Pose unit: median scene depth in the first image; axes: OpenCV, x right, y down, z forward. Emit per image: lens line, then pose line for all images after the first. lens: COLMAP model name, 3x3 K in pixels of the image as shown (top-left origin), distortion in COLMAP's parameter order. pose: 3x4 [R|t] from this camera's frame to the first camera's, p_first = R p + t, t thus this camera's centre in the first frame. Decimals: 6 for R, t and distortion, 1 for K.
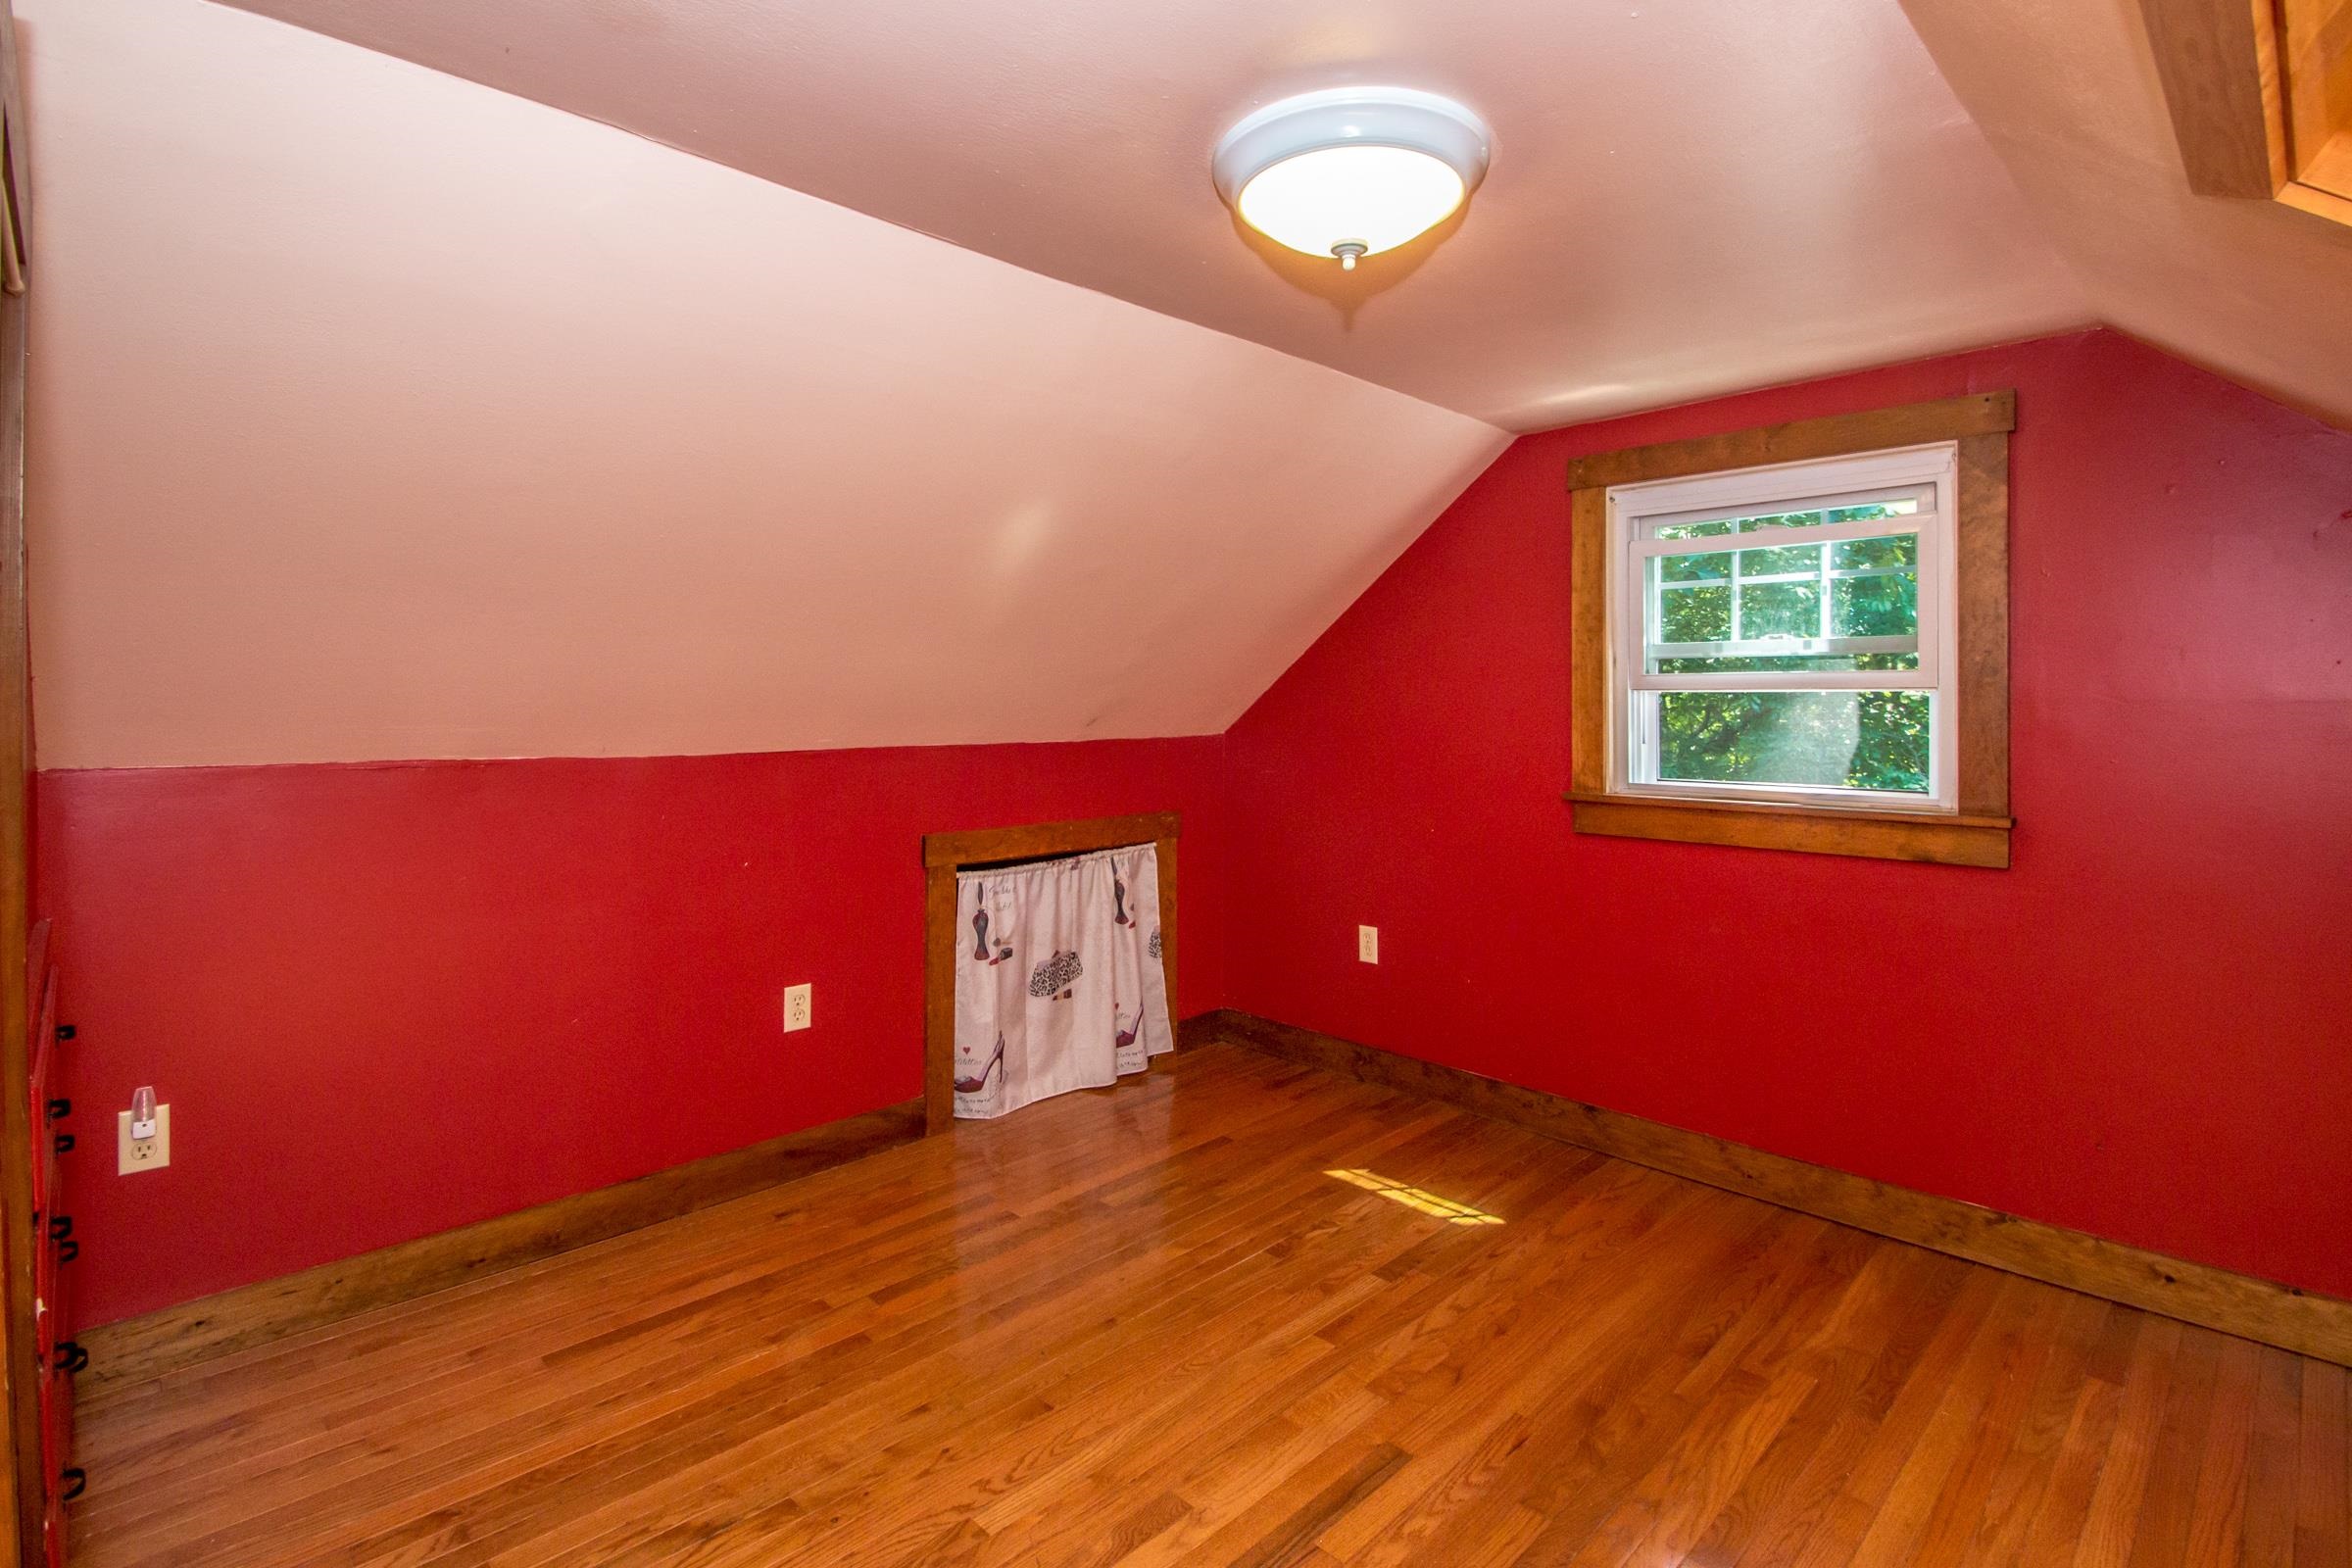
lens RADIAL K [[1159.1, 0, 1281.4], [0, 1159.1, 746.5], [0, 0, 1]] dist [0.001272, -0.011261]
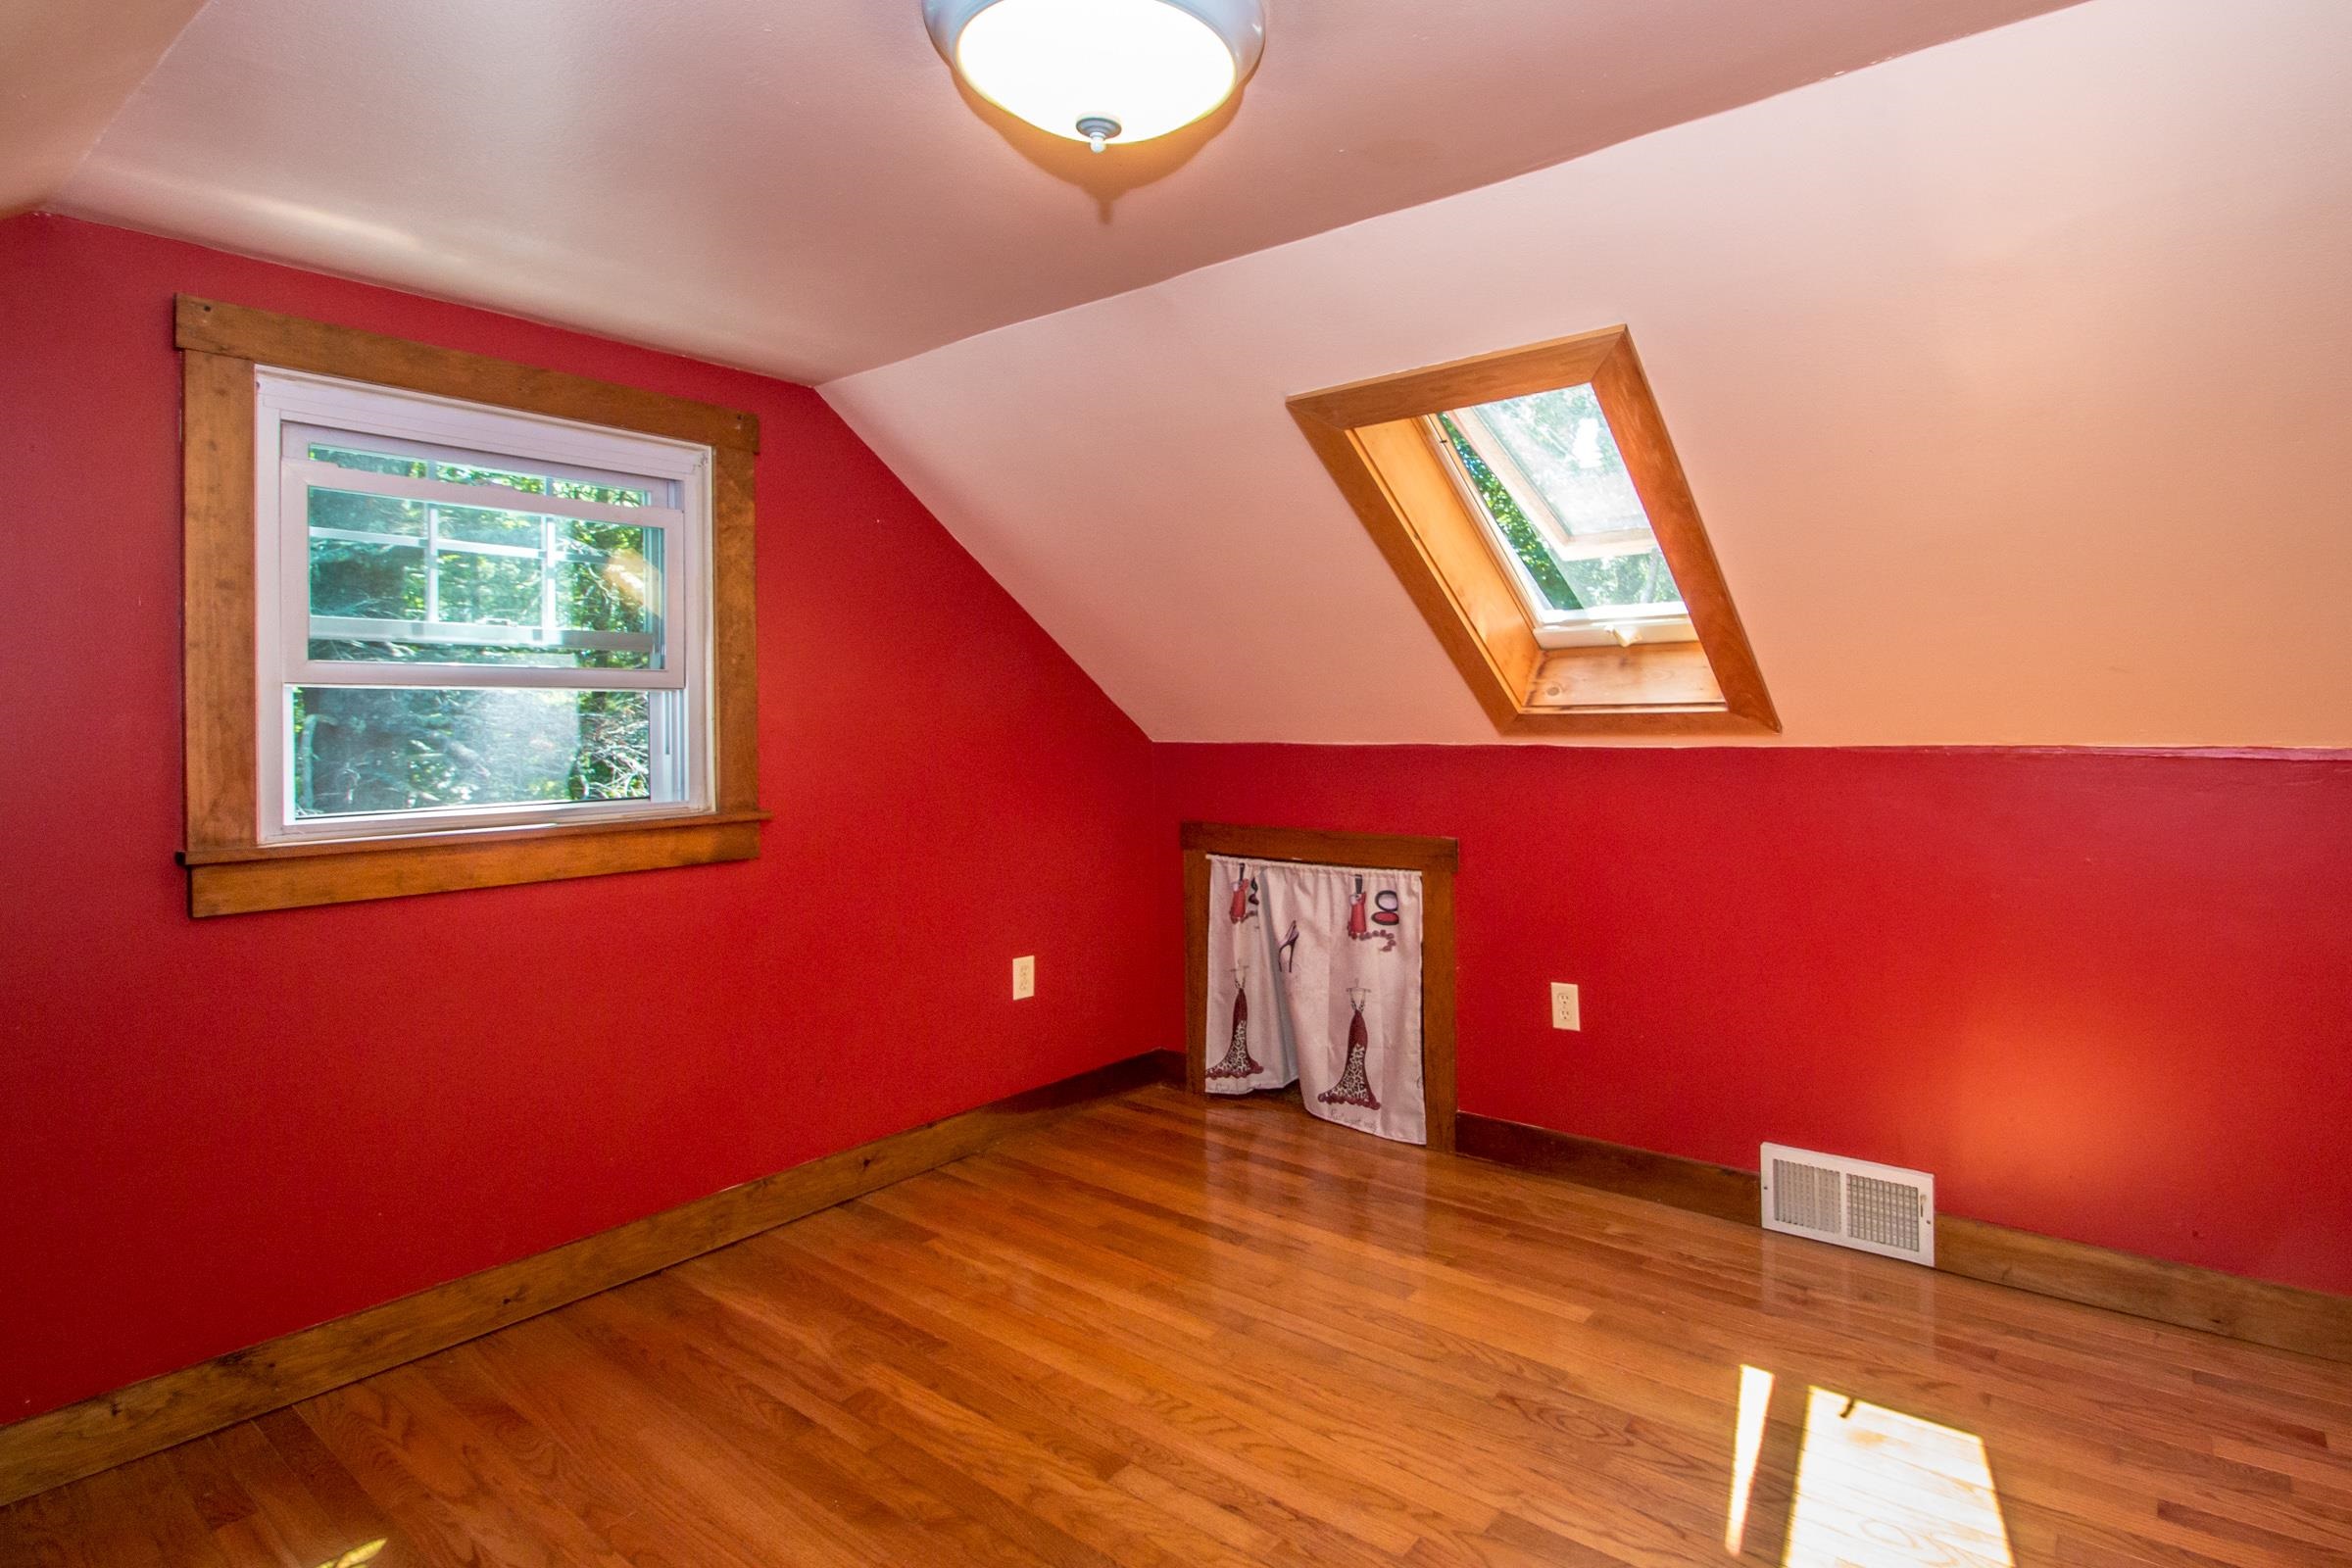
lens RADIAL K [[1159.1, 0, 1281.4], [0, 1159.1, 746.5], [0, 0, 1]] dist [0.001272, -0.011261]
pose [[-0.099109, -0.024417, 0.994777, -0.467782], [0.047458, 0.998445, 0.029236, -0.006069], [-0.993944, 0.050108, -0.097796, 0.584585]]
